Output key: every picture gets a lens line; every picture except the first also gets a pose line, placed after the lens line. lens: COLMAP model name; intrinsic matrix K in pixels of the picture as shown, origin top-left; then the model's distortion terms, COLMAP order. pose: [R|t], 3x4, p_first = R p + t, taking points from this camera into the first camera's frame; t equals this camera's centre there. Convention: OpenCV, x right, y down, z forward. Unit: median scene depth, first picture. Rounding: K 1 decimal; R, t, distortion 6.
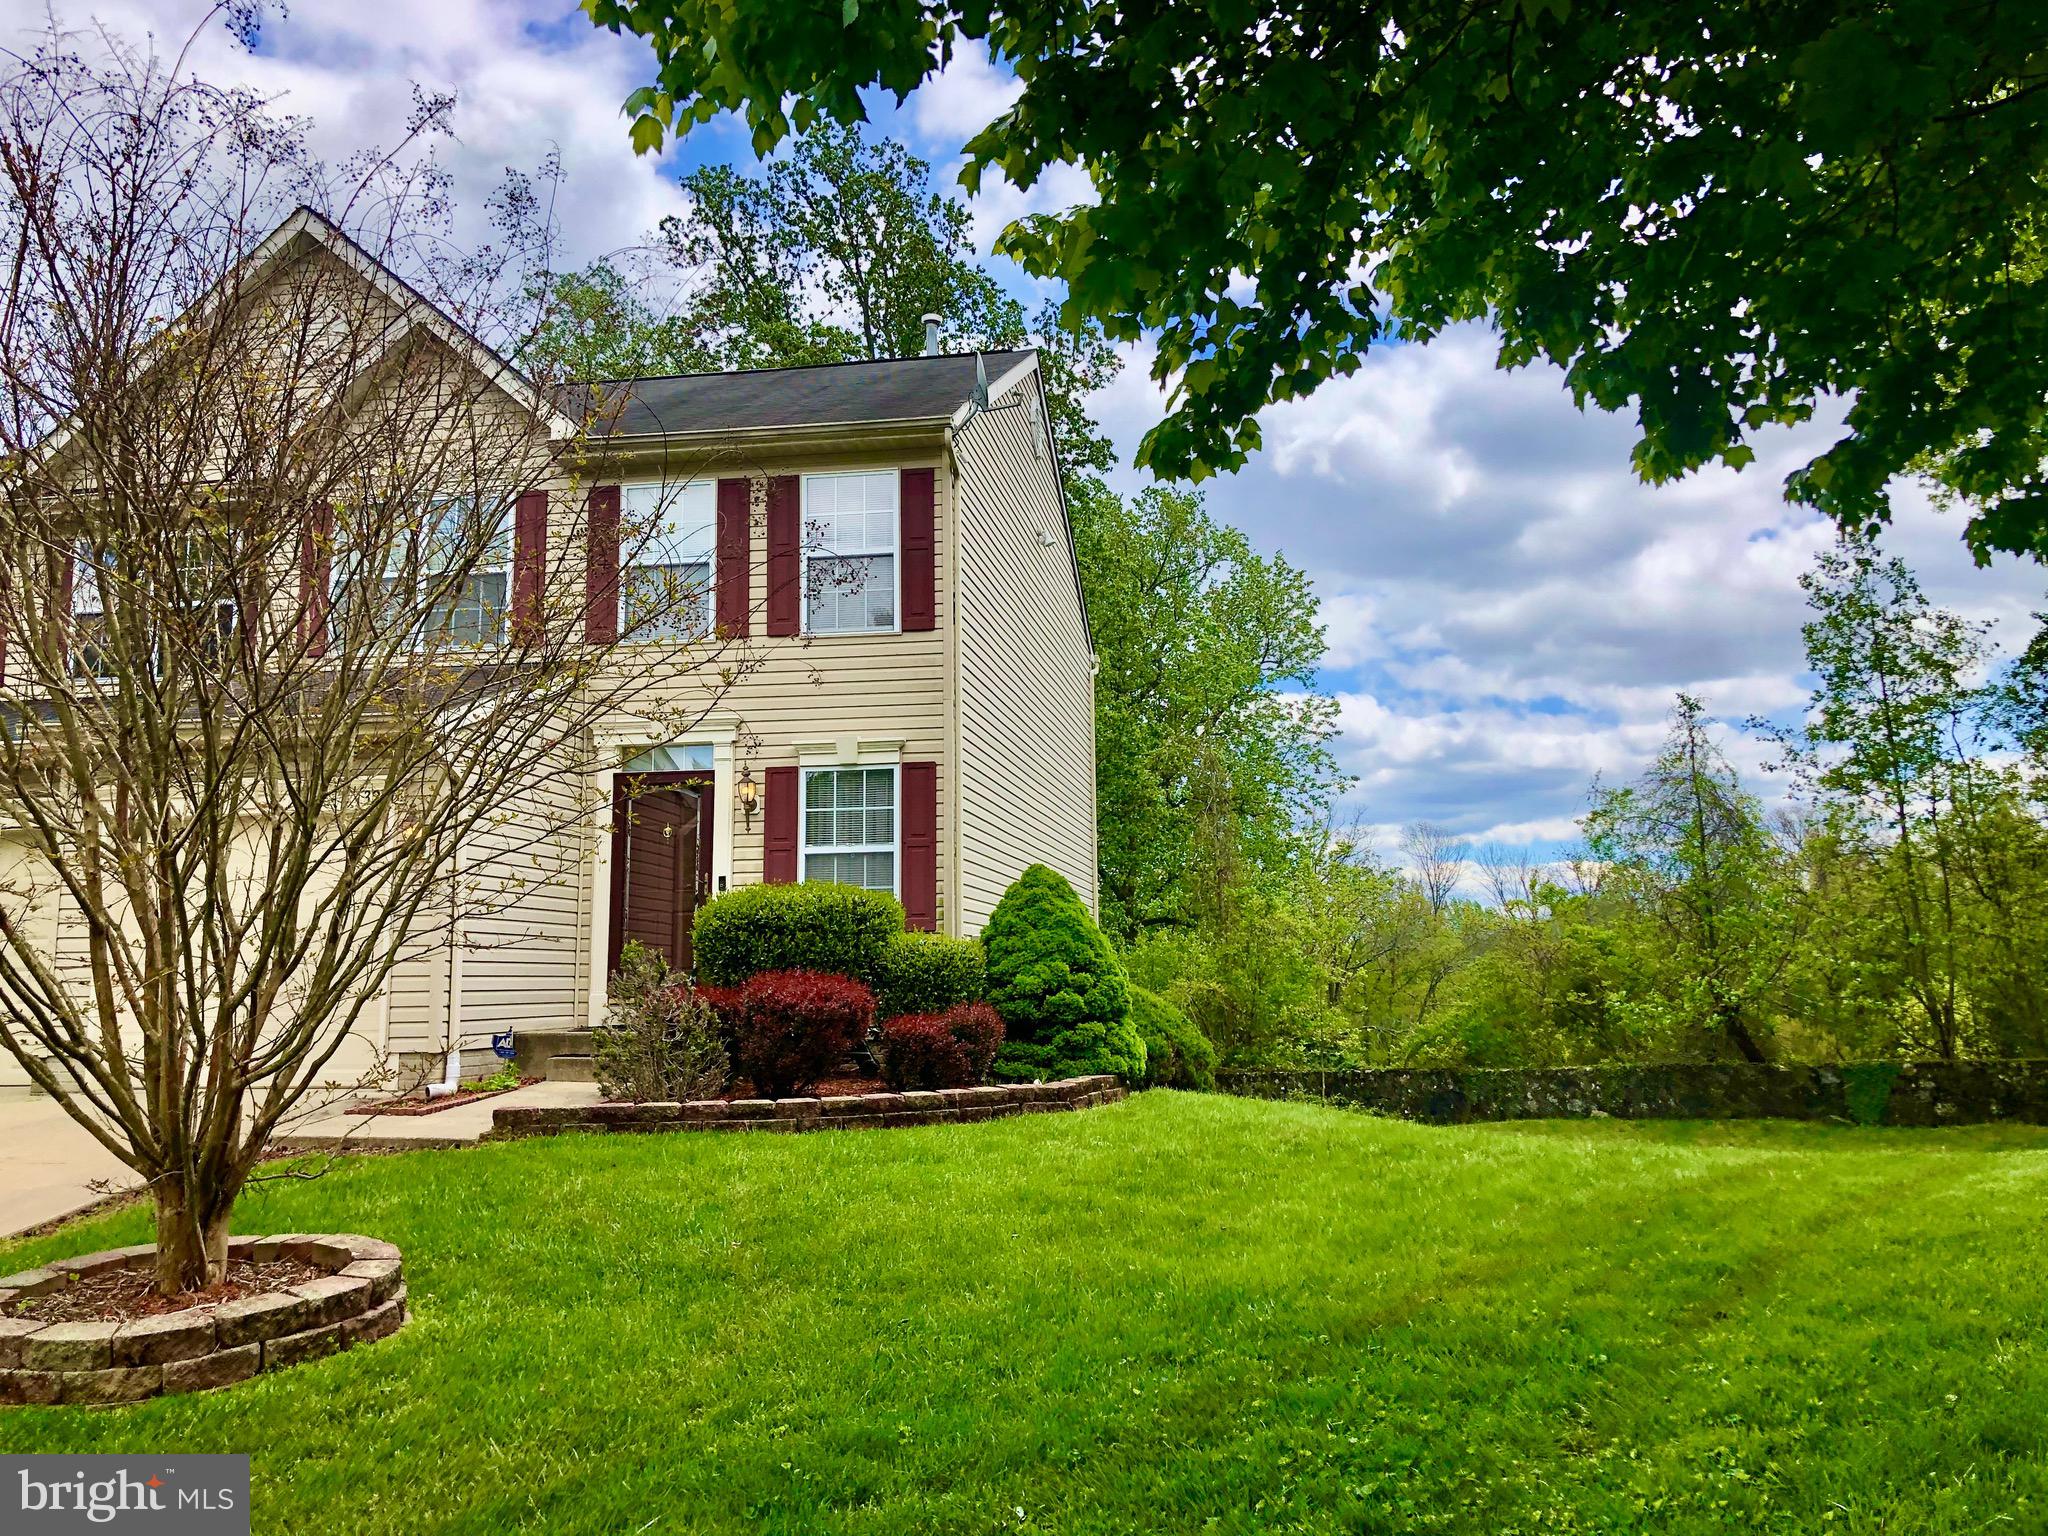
lens RADIAL K [[1638.3, 0, 1009.4], [0, 1638.3, 750.7], [0, 0, 1]] dist [0.083920, -0.000708]
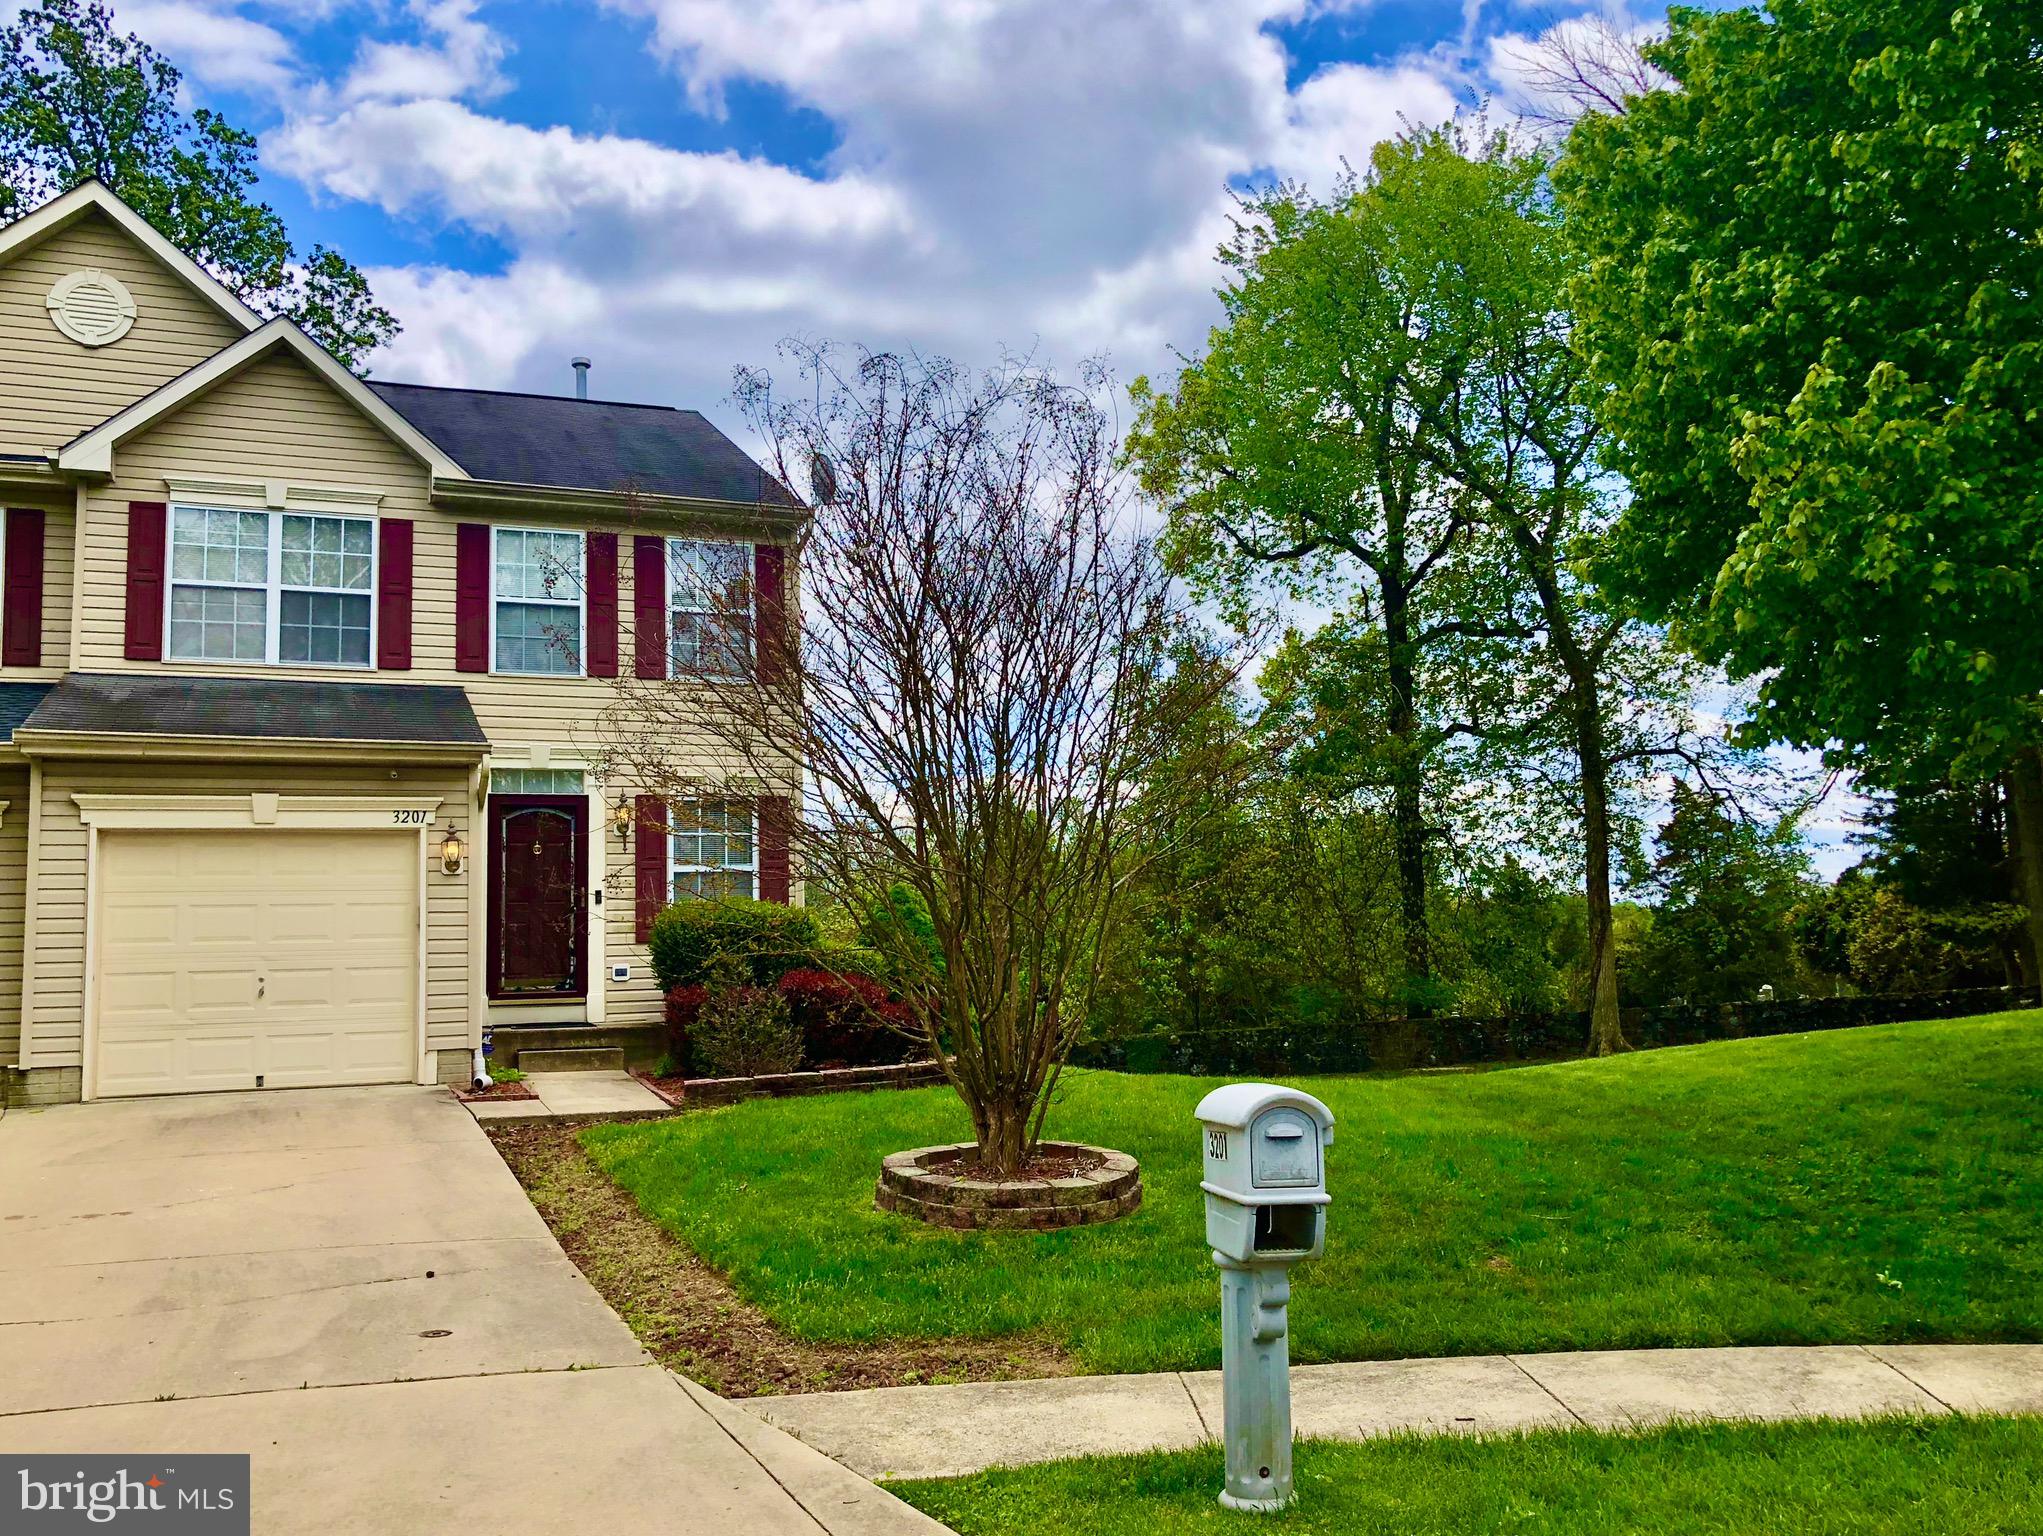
lens RADIAL K [[1812.0, 0, 1024.3], [0, 1812.0, 742.2], [0, 0, 1]] dist [-0.000084, -0.128523]
pose [[0.840904, 0.050018, 0.538868, -0.596906], [-0.051843, 0.998586, -0.011788, -0.025403], [-0.538696, -0.018024, 0.842307, -0.196976]]
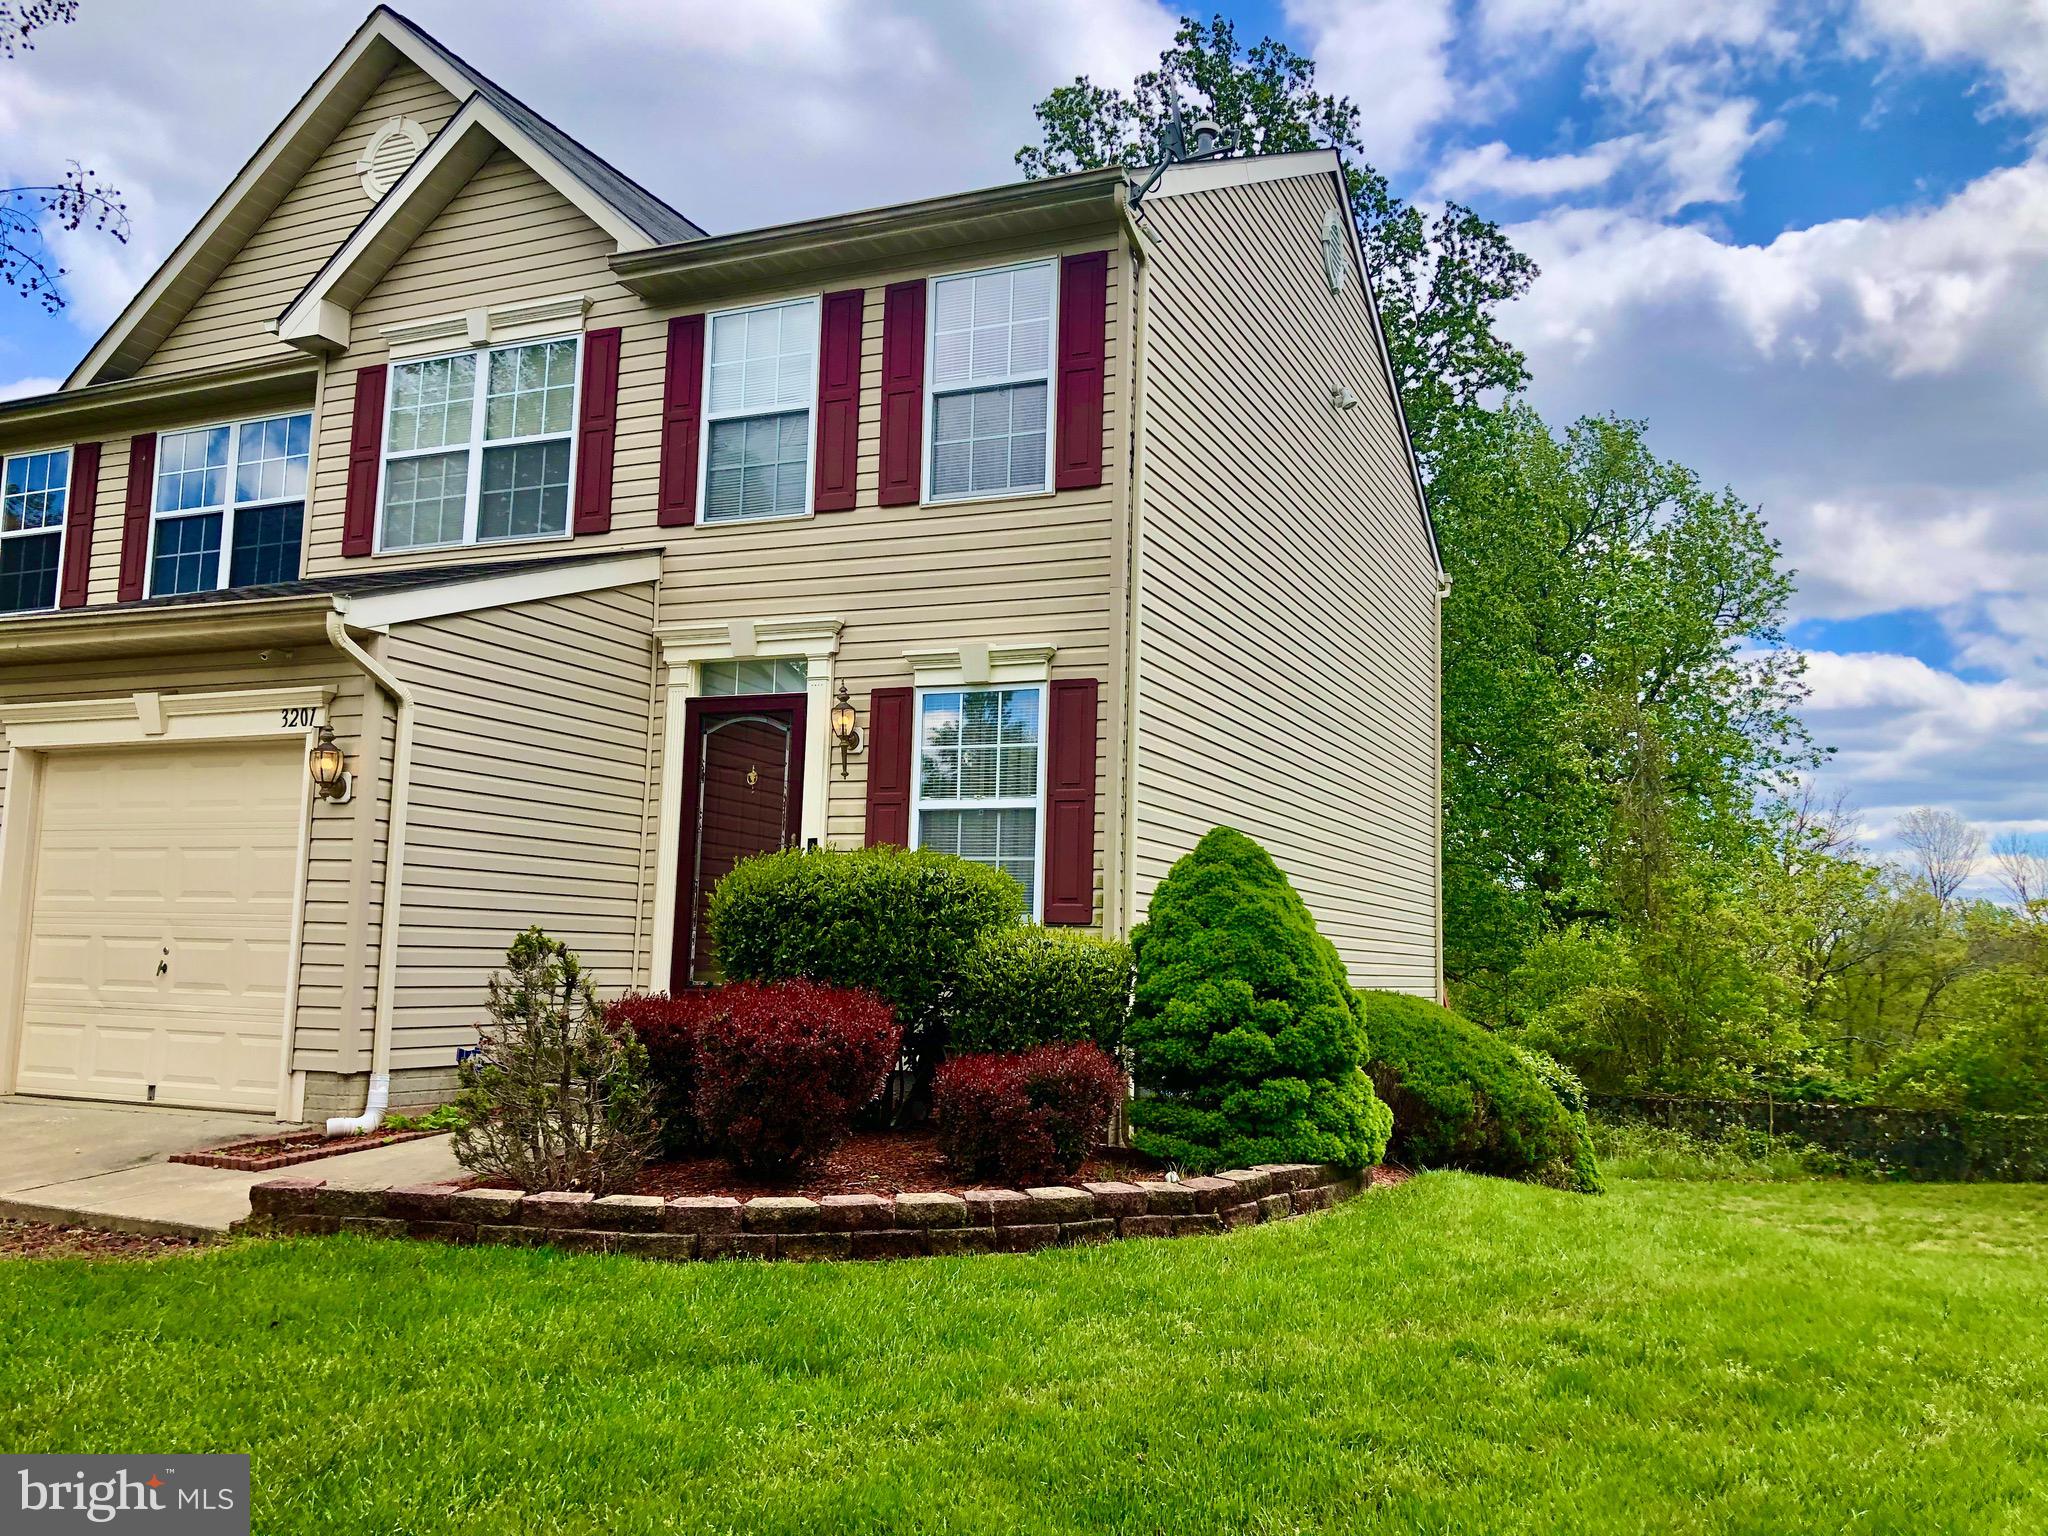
lens RADIAL K [[1637.5, 0, 1024.0], [0, 1637.5, 768.0], [0, 0, 1]] dist [0.007557, 0.004622]
pose [[0.967115, 0.005696, -0.254275, 0.097337], [0.000058, 0.999744, 0.022616, 0.028477], [0.254339, -0.021887, 0.966868, 0.325147]]
